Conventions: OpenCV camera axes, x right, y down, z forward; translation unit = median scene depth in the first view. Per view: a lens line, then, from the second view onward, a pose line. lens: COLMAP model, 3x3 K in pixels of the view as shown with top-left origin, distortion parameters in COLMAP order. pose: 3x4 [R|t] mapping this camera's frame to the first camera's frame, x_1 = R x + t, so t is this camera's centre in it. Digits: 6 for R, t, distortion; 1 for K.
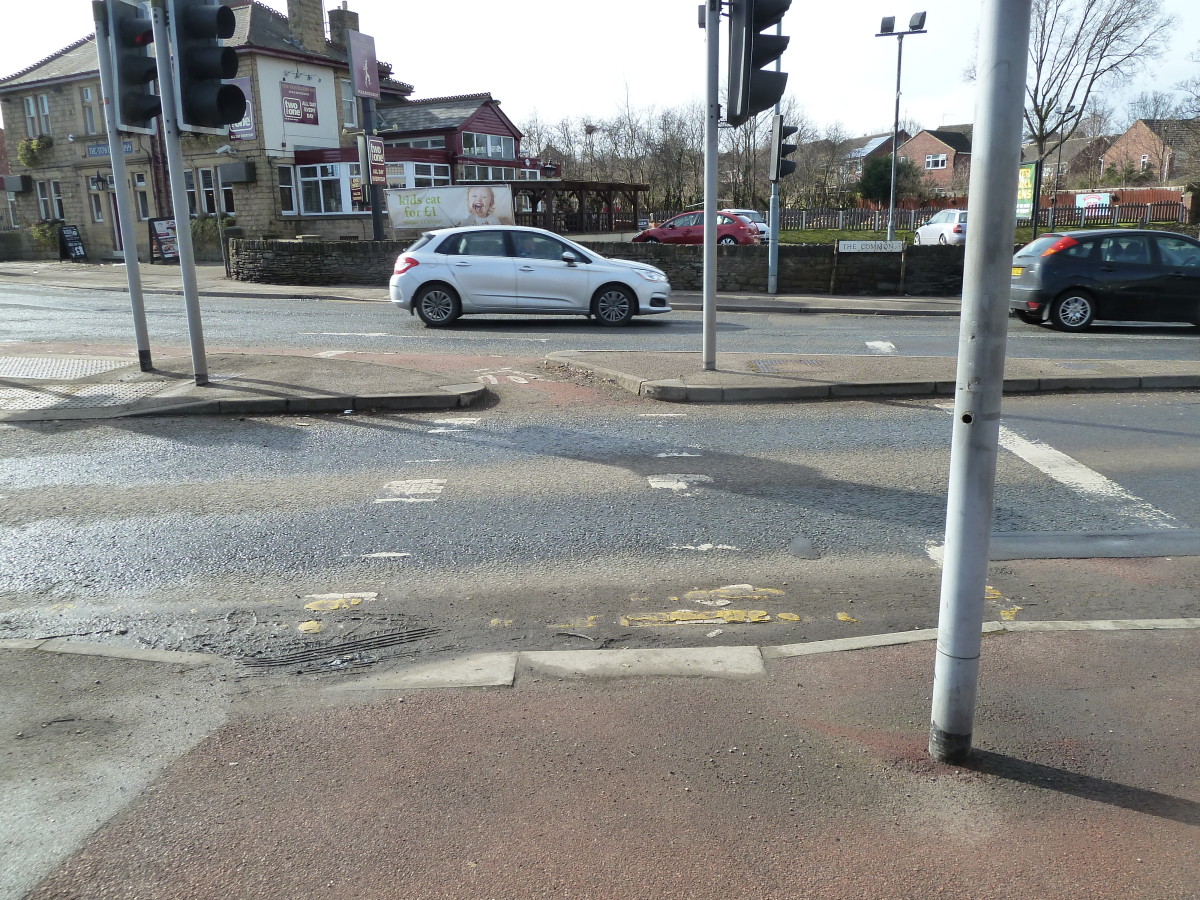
lens RADIAL K [[896.7, 0, 600.0], [0, 896.7, 450.0], [0, 0, 1]] dist [-0.033821, 0.002308]
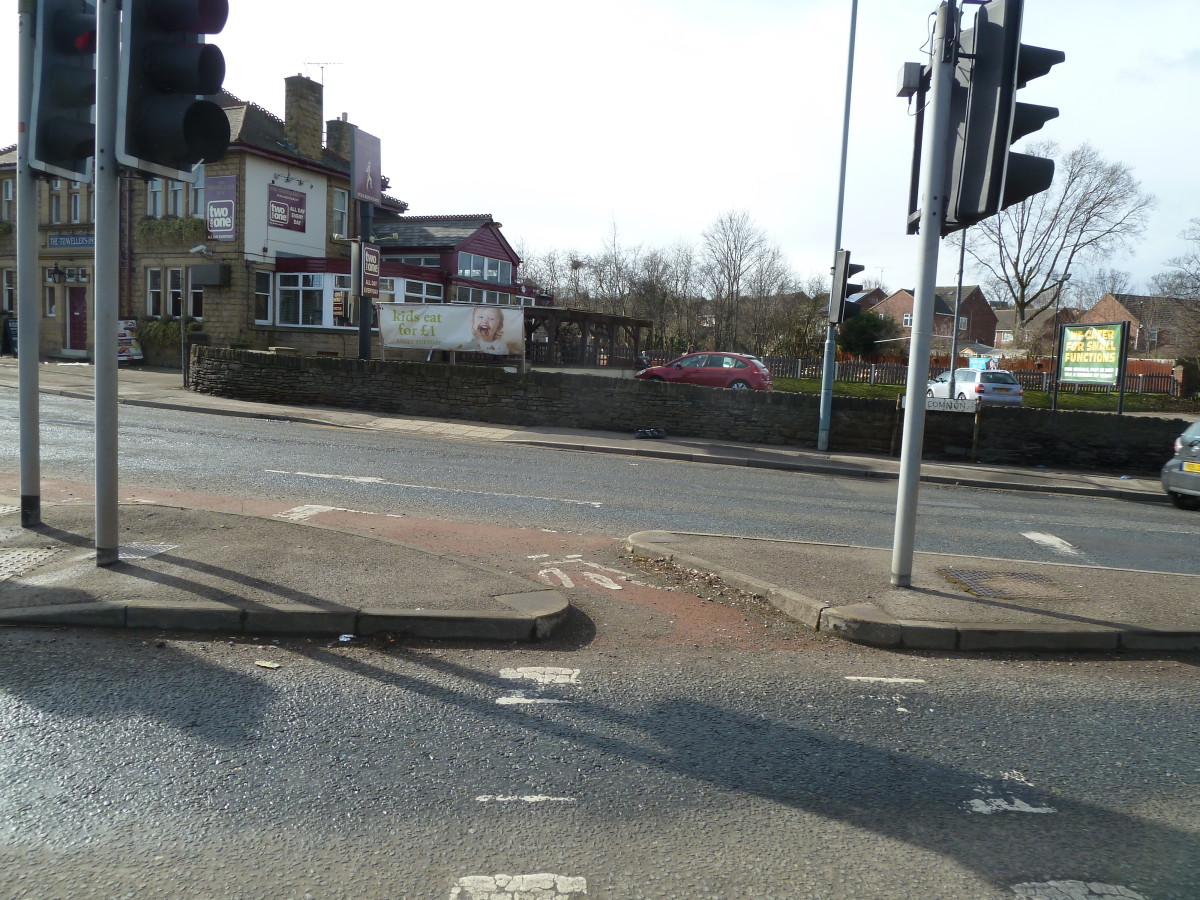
lens RADIAL K [[896.7, 0, 600.0], [0, 896.7, 450.0], [0, 0, 1]] dist [-0.033821, 0.002308]
pose [[0.996914, 0.064292, 0.045049, -0.038833], [-0.057021, 0.987435, -0.147380, -0.022955], [-0.053958, 0.144356, 0.988054, 0.101800]]
